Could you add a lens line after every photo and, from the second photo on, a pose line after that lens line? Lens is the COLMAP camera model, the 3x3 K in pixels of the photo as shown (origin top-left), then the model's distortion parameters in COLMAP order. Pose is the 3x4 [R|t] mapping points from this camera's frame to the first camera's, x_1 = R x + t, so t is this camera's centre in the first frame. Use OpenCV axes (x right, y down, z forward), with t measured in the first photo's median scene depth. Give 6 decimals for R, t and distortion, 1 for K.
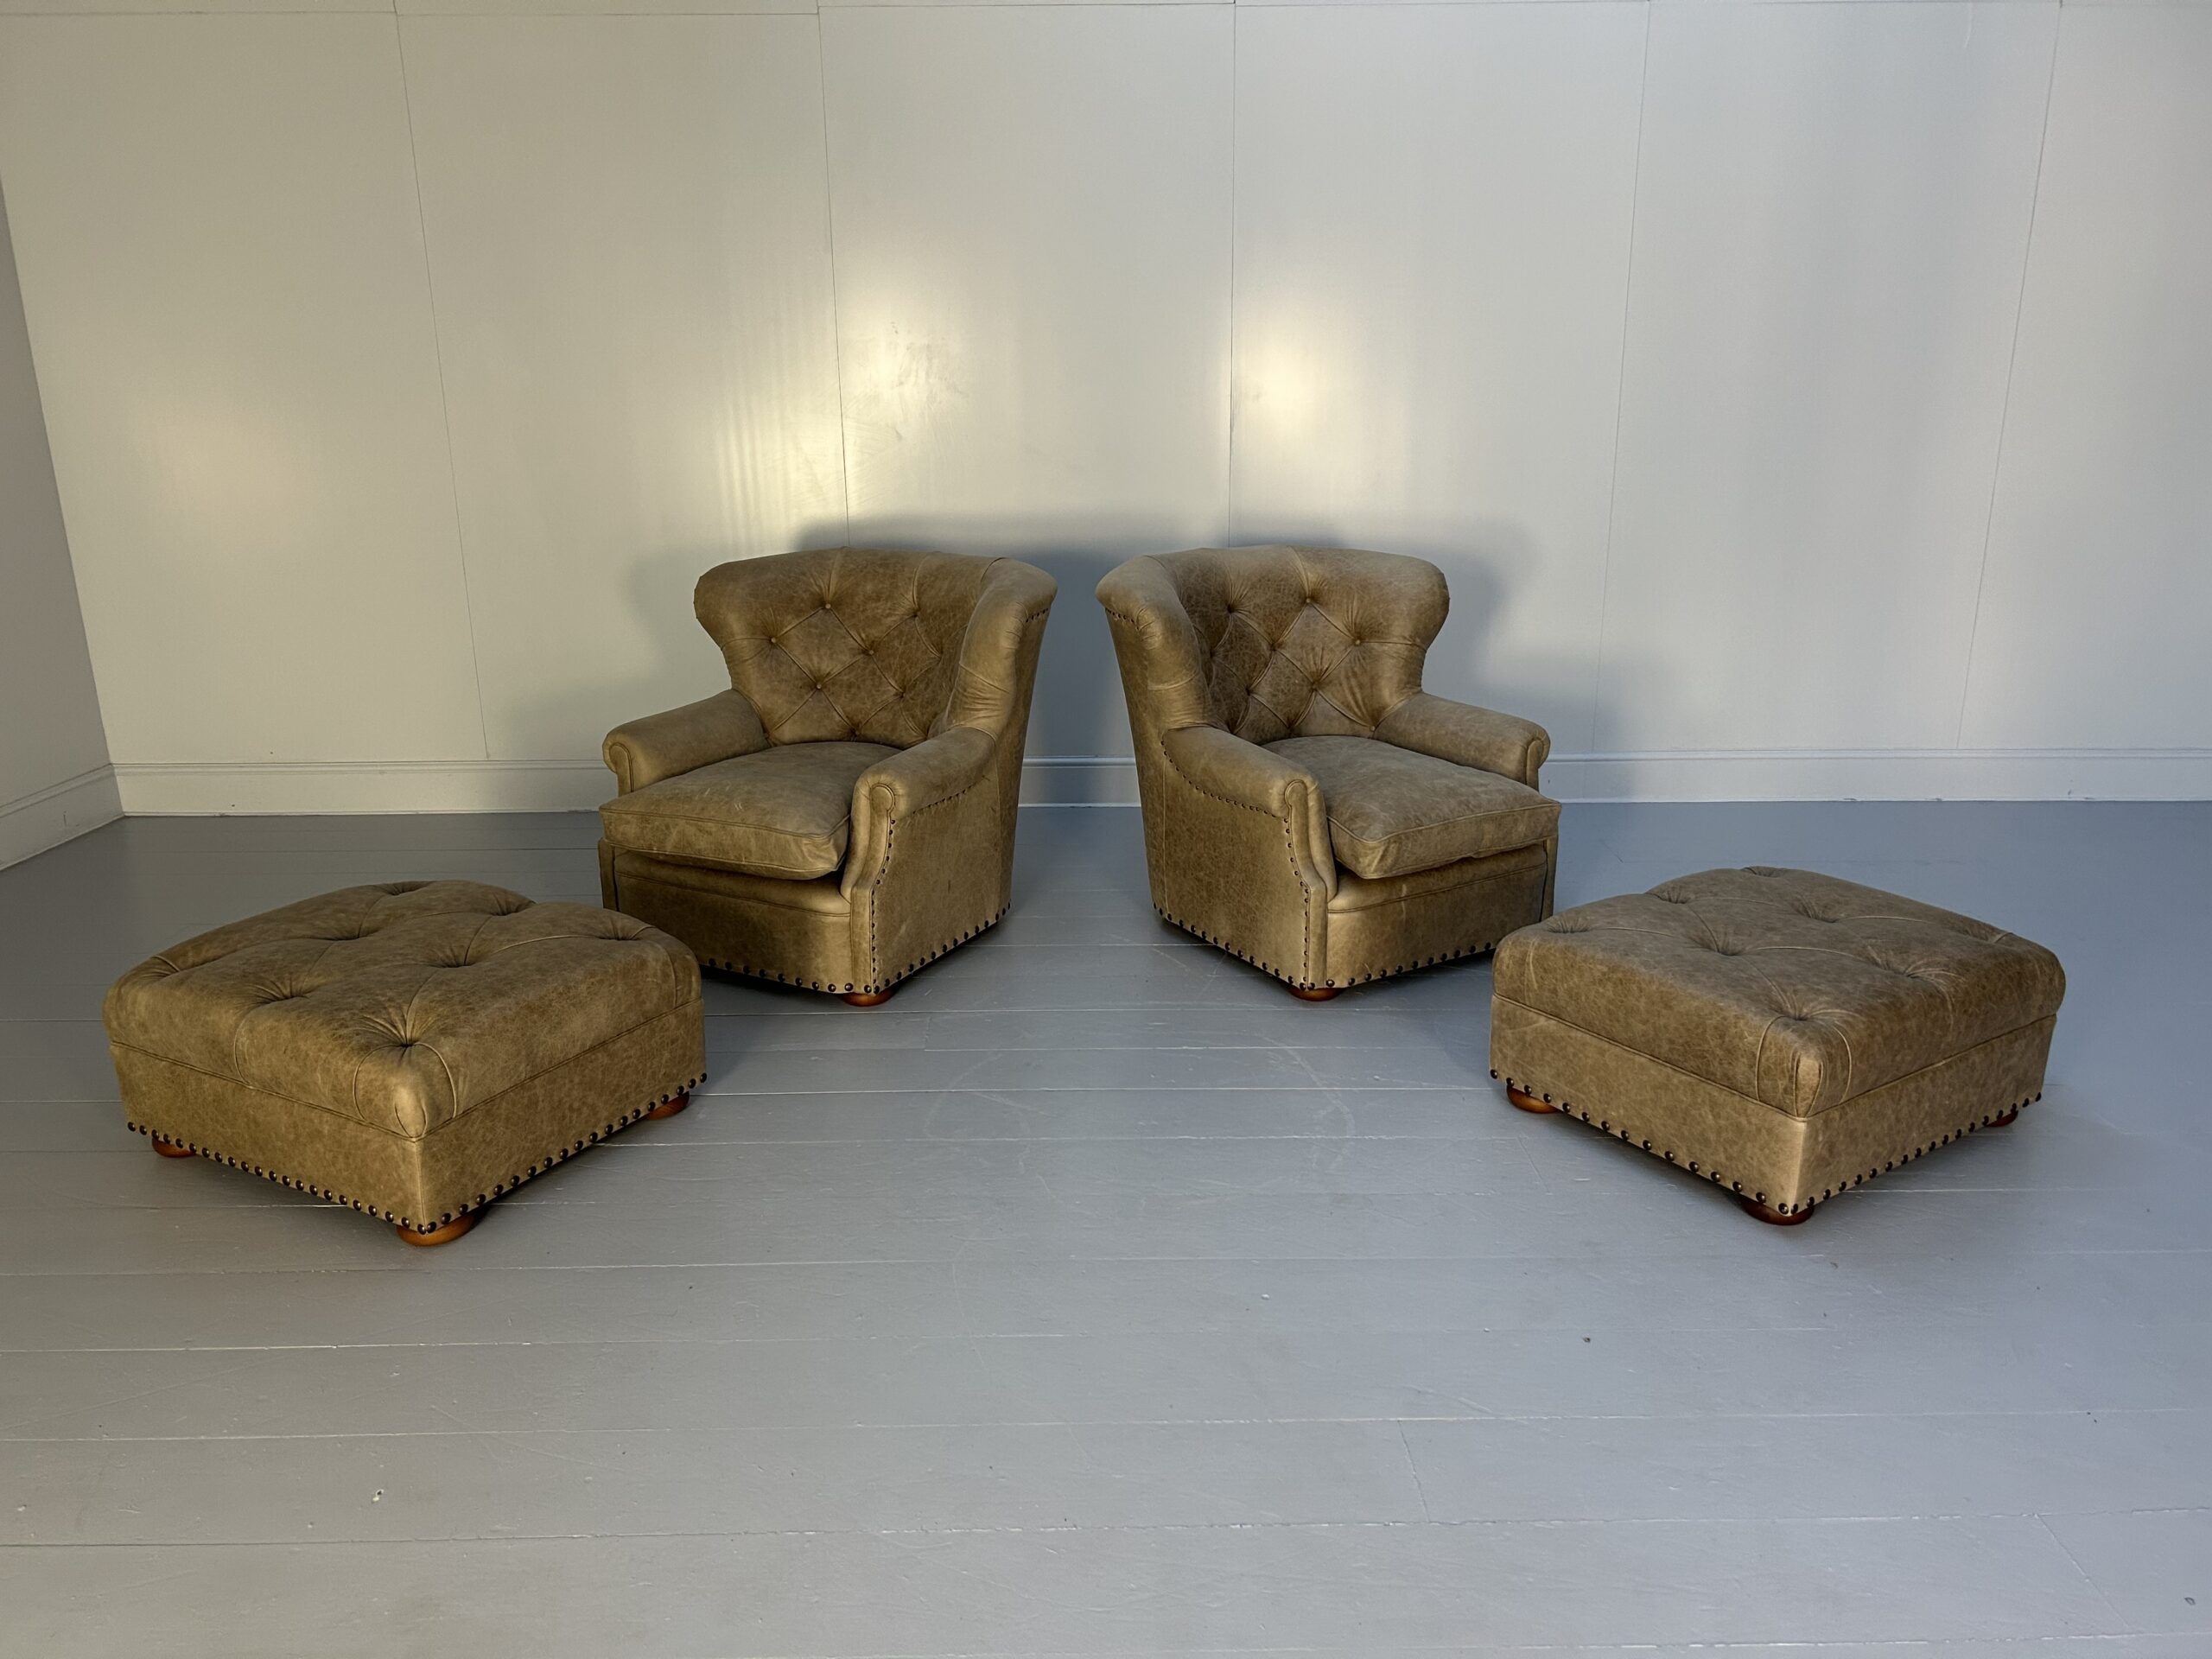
lens RADIAL K [[1654.4, 0, 1109.5], [0, 1654.4, 842.1], [0, 0, 1]] dist [0.174767, -0.437386]
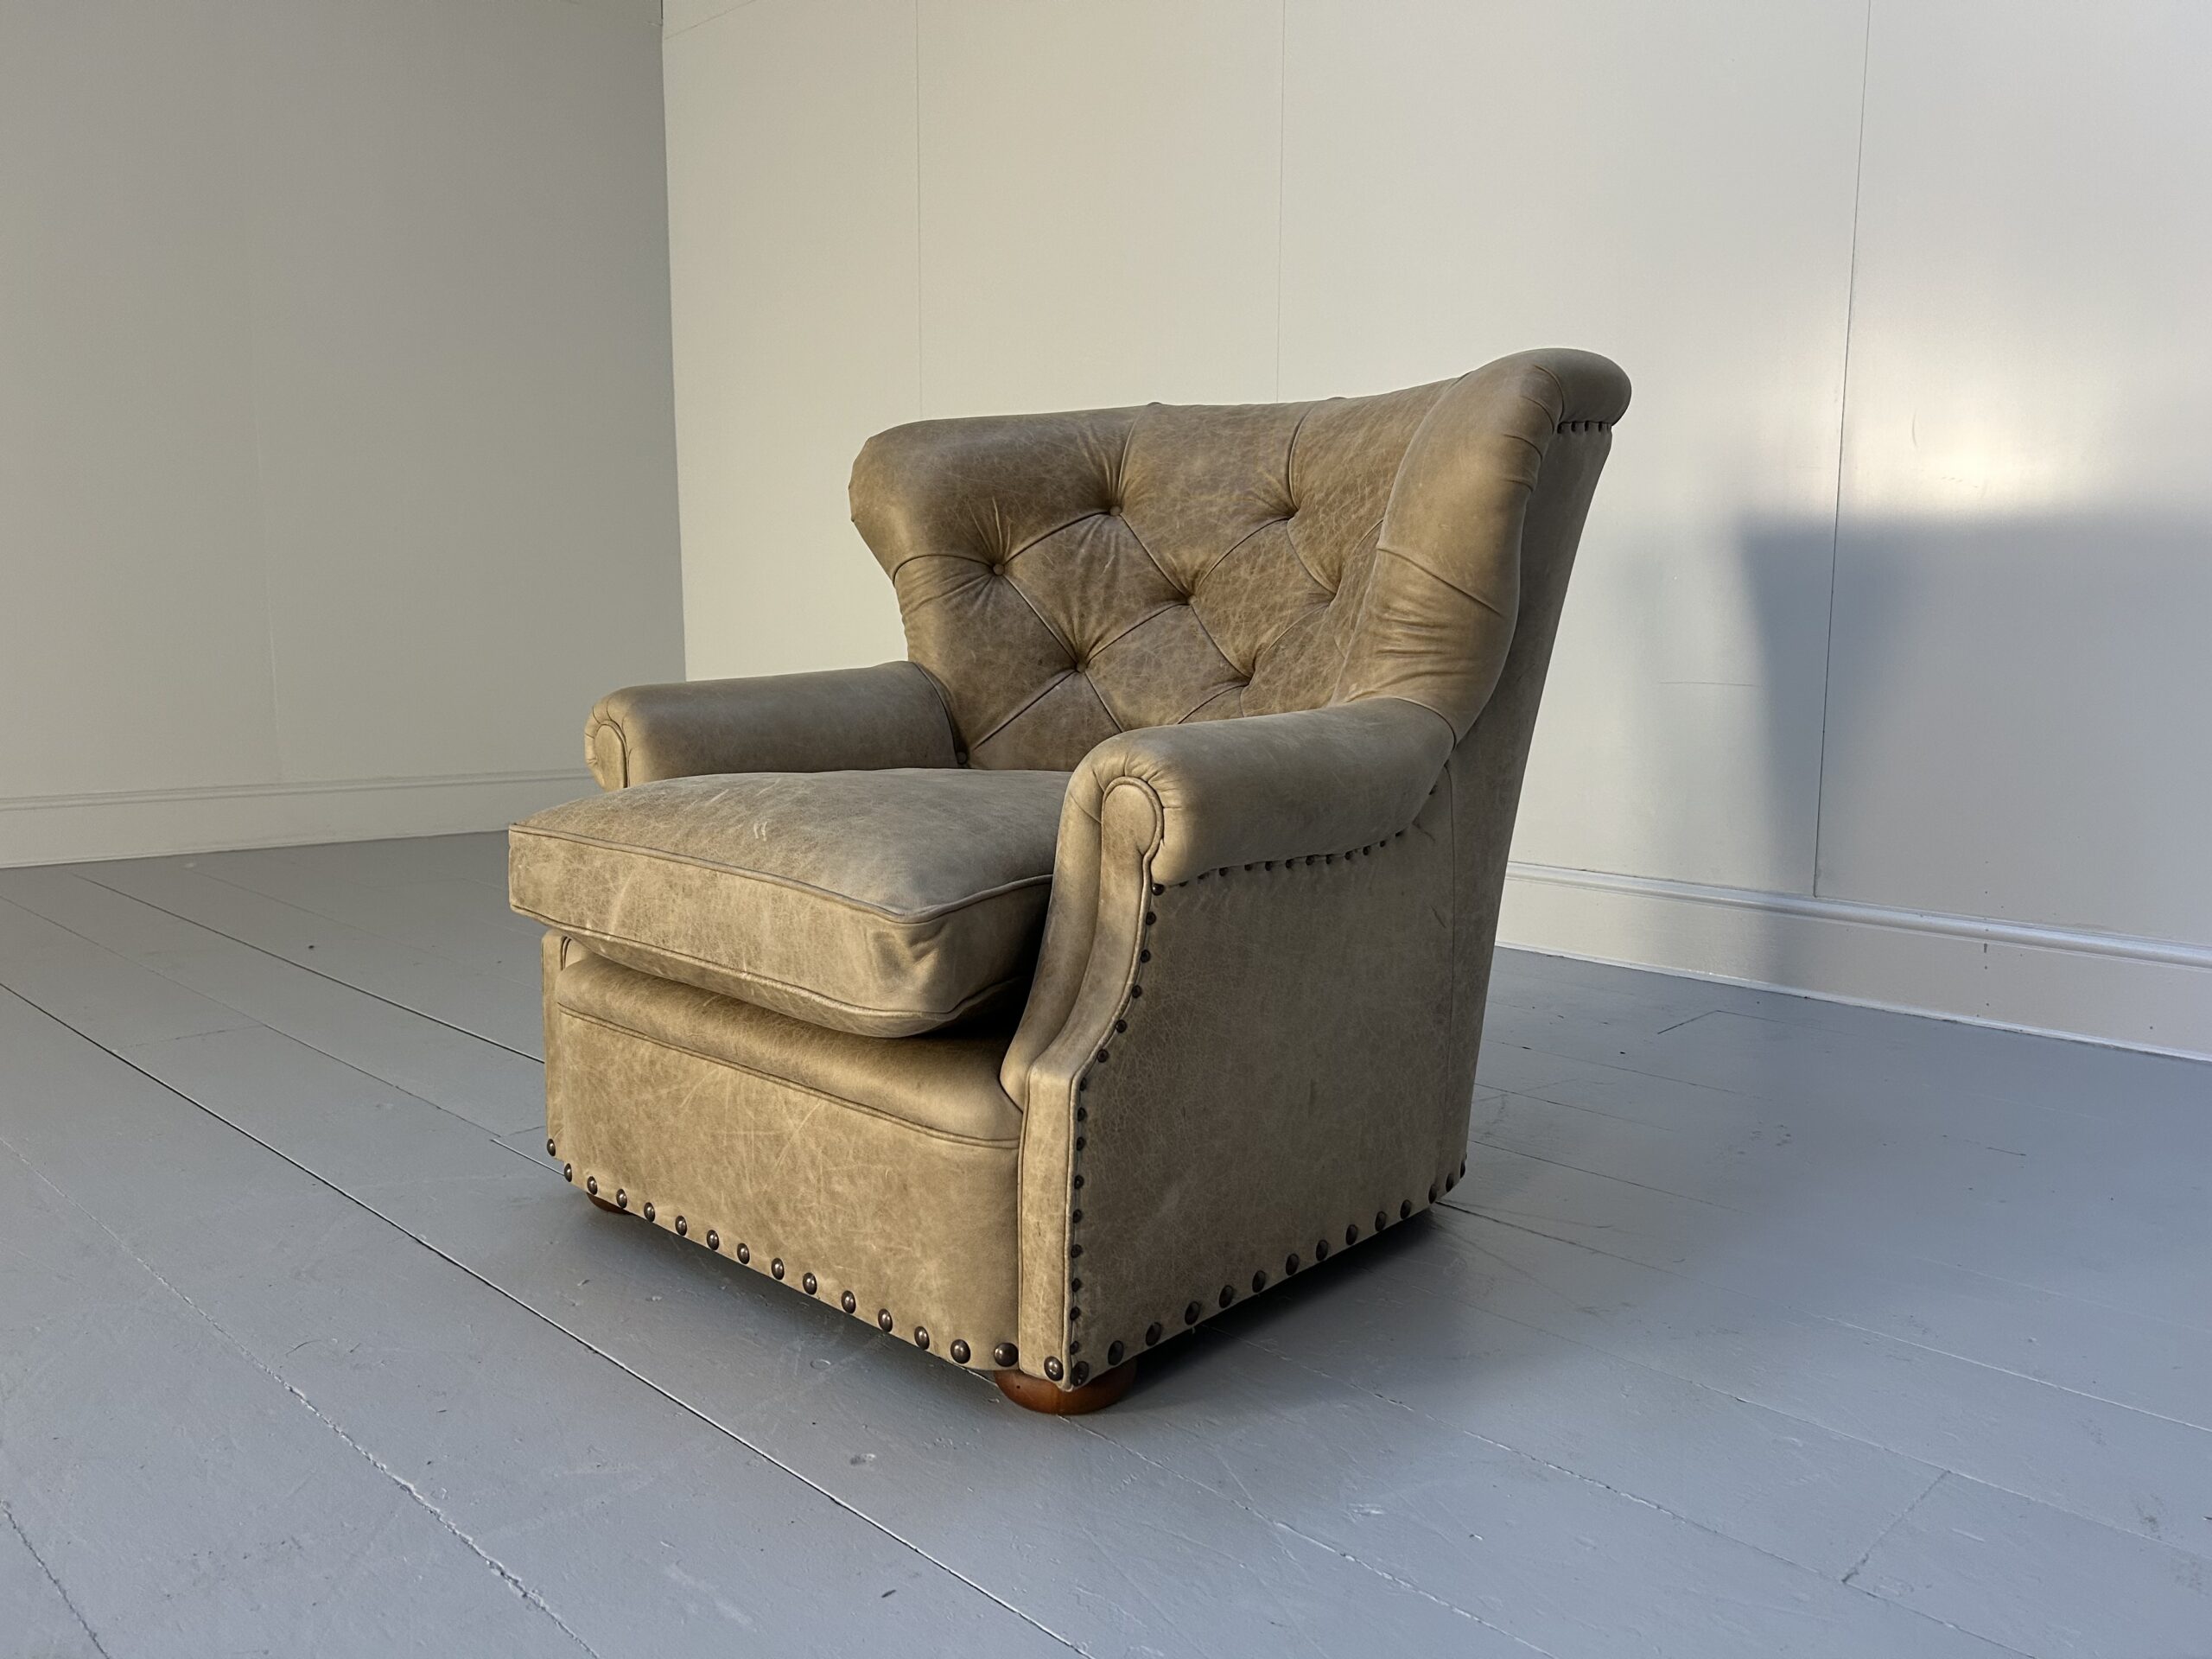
lens RADIAL K [[1654.4, 0, 1109.5], [0, 1654.4, 842.1], [0, 0, 1]] dist [0.174767, -0.437386]
pose [[0.966530, 0.045846, -0.252424, -0.051223], [-0.085464, 0.985243, -0.148295, 0.031451], [0.241900, 0.164905, 0.956185, 0.654505]]
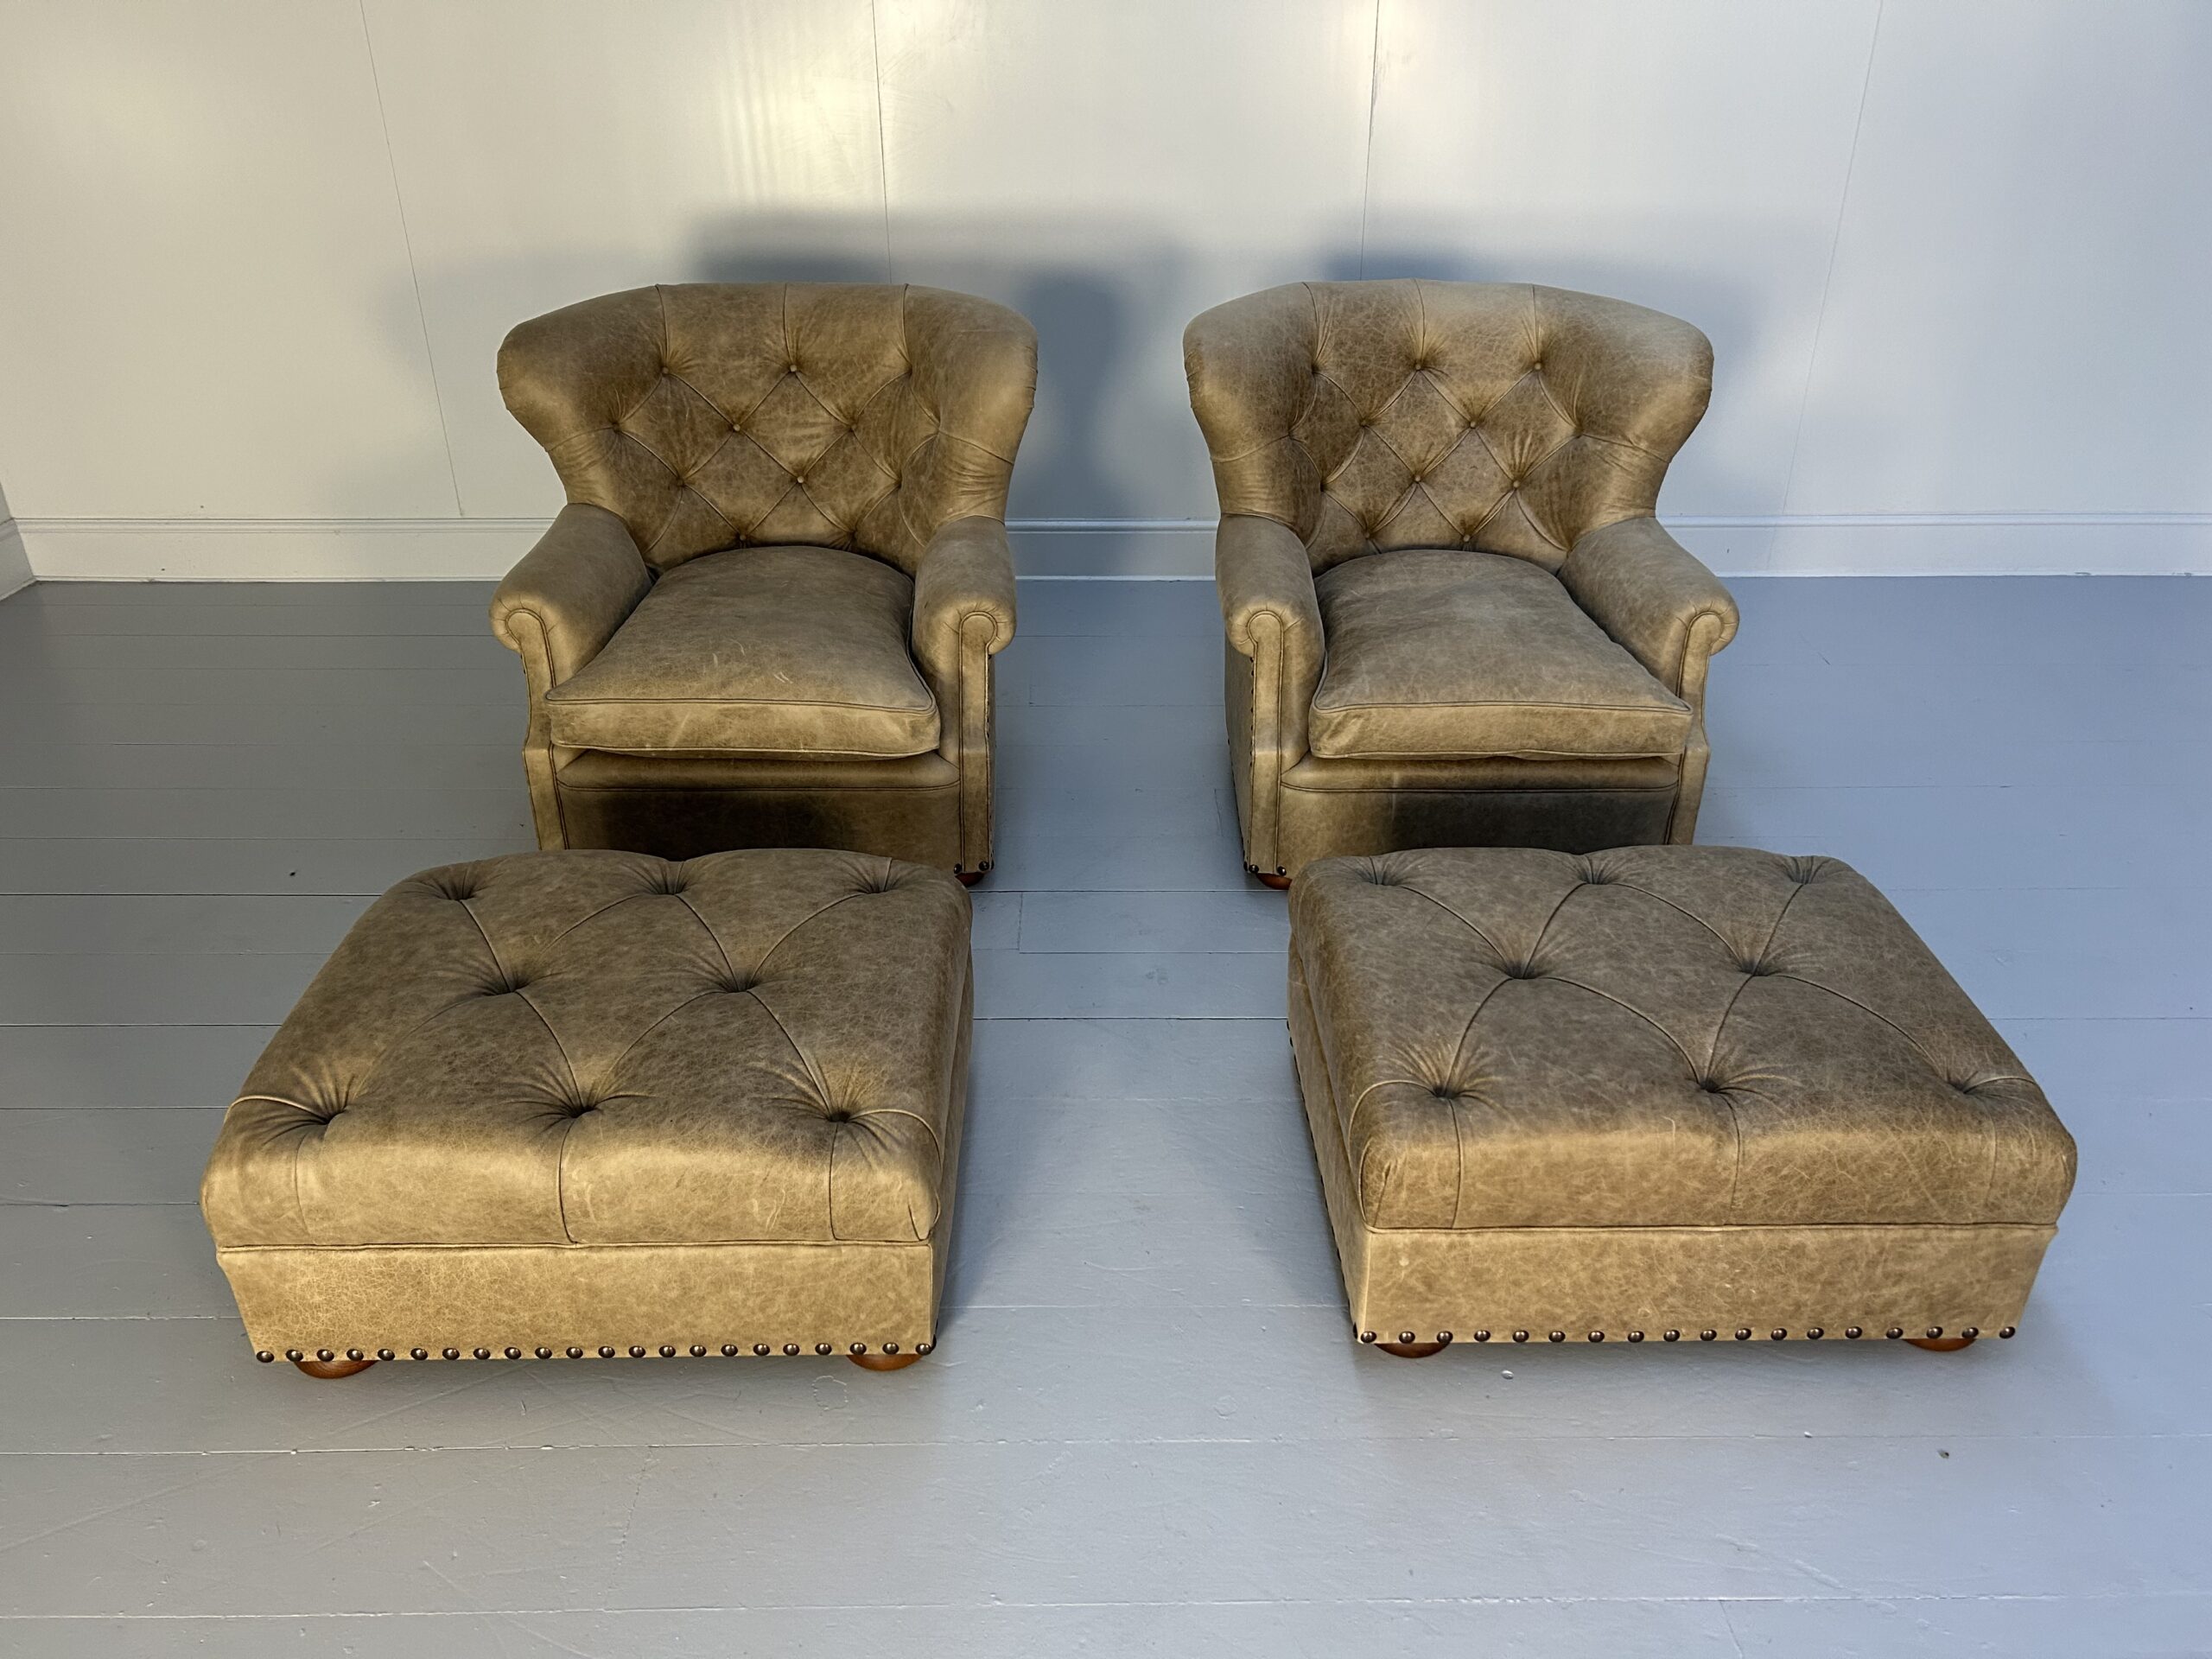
lens RADIAL K [[1658.8, 0, 1107.5], [0, 1658.8, 850.3], [0, 0, 1]] dist [0.072732, -0.134533]
pose [[0.865733, -0.232339, 0.443311, -0.449670], [0.138771, 0.962426, 0.233405, -0.098524], [-0.480883, -0.140548, 0.865446, 0.278577]]
